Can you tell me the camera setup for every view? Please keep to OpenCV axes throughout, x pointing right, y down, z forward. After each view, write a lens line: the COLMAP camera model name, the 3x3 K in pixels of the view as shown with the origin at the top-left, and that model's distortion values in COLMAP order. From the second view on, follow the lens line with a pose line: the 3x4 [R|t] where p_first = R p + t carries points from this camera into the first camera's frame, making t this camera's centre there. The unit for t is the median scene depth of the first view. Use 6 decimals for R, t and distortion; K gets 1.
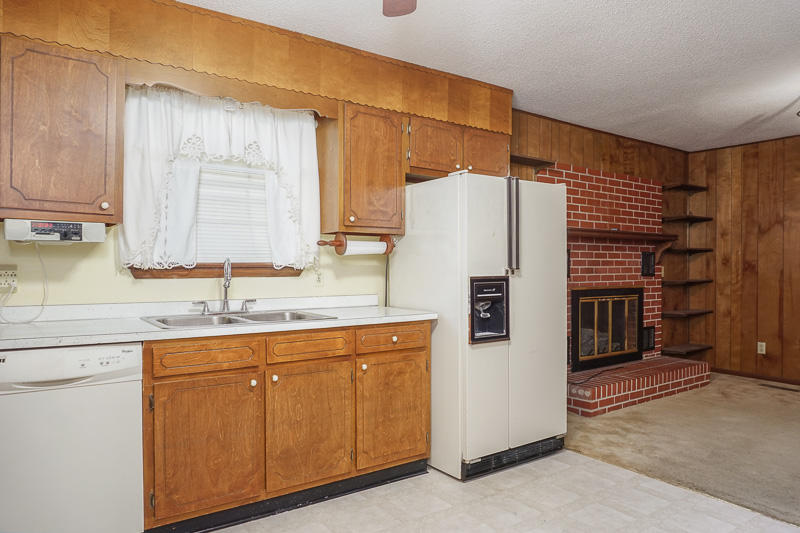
lens RADIAL K [[538.8, 0, 406.2], [0, 538.8, 272.4], [0, 0, 1]] dist [-0.040188, 0.005756]
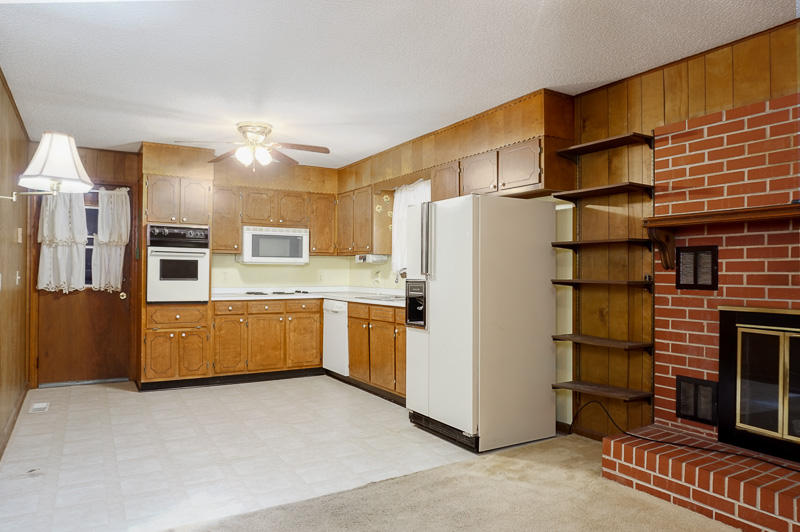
lens RADIAL K [[538.8, 0, 403.2], [0, 538.8, 270.5], [0, 0, 1]] dist [-0.040188, 0.005756]
pose [[-0.080735, -0.003464, -0.996730, 0.834068], [-0.010389, 0.999943, -0.002634, -0.006949], [0.996681, 0.010143, -0.080766, 0.591531]]
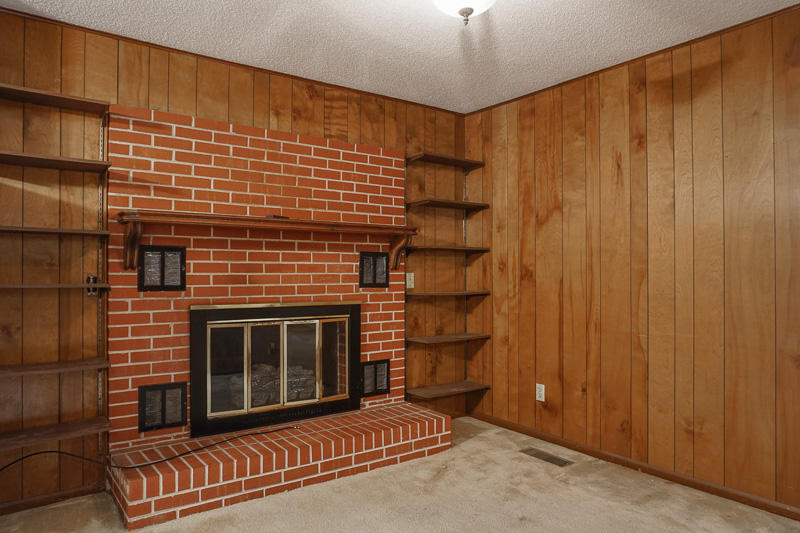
lens RADIAL K [[538.8, 0, 395.4], [0, 538.8, 266.6], [0, 0, 1]] dist [-0.040188, 0.005756]
pose [[0.999863, 0.001349, 0.016516, 0.473500], [-0.001011, 0.999791, -0.020419, -0.005396], [-0.016540, 0.020399, 0.999655, 0.308528]]
